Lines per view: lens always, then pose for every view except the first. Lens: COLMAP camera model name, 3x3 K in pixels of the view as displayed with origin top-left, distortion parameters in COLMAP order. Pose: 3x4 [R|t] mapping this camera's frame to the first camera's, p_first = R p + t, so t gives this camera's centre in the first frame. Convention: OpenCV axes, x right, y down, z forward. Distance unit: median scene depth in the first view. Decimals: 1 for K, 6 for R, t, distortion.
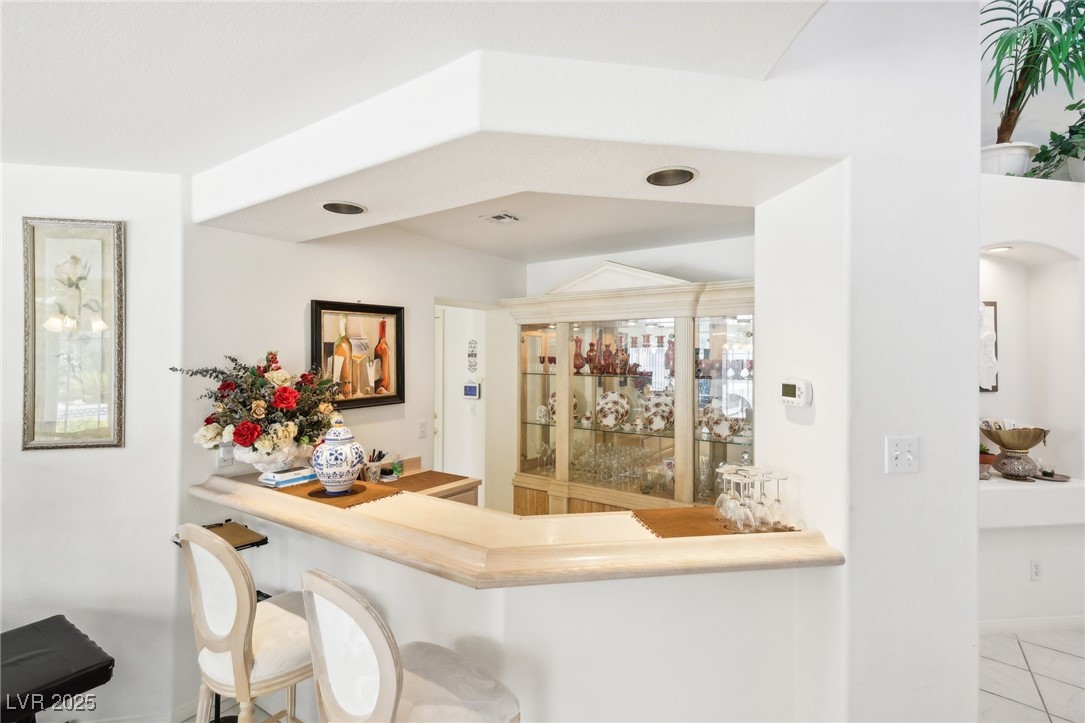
lens RADIAL K [[511.2, 0, 535.0], [0, 511.2, 355.4], [0, 0, 1]] dist [-0.001291, 0.005944]
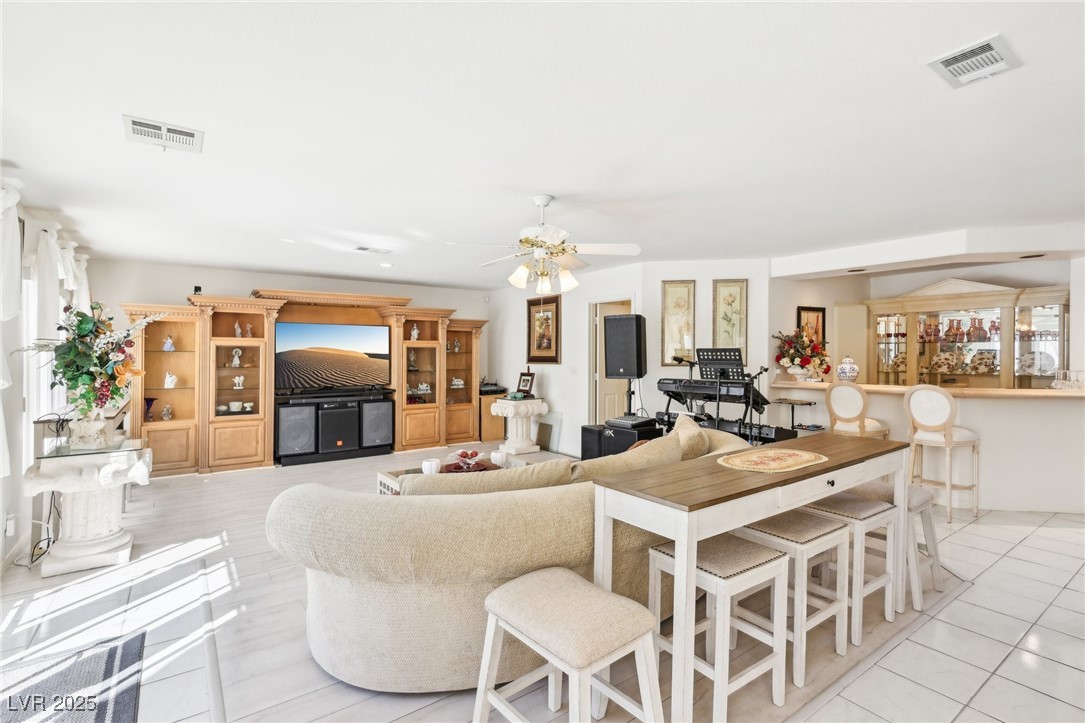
lens RADIAL K [[511.2, 0, 539.1], [0, 511.2, 358.7], [0, 0, 1]] dist [-0.001291, 0.005944]
pose [[0.948518, -0.005552, -0.316675, -0.716894], [0.010474, 0.999849, 0.013843, 0.065449], [0.316551, -0.016447, 0.948433, -1.266856]]
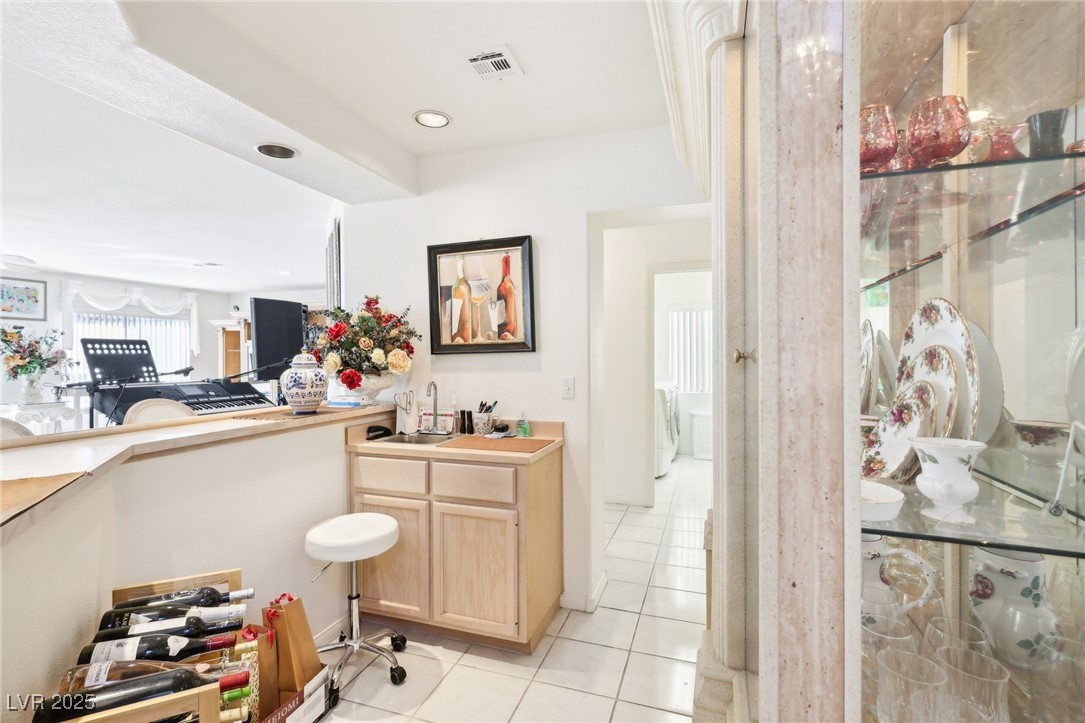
lens RADIAL K [[511.2, 0, 535.6], [0, 511.2, 367.3], [0, 0, 1]] dist [-0.001291, 0.005944]
pose [[0.290707, 0.011878, -0.956739, 0.566189], [0.011150, 0.999813, 0.015800, 0.112066], [0.956747, -0.015260, 0.290520, 0.814511]]
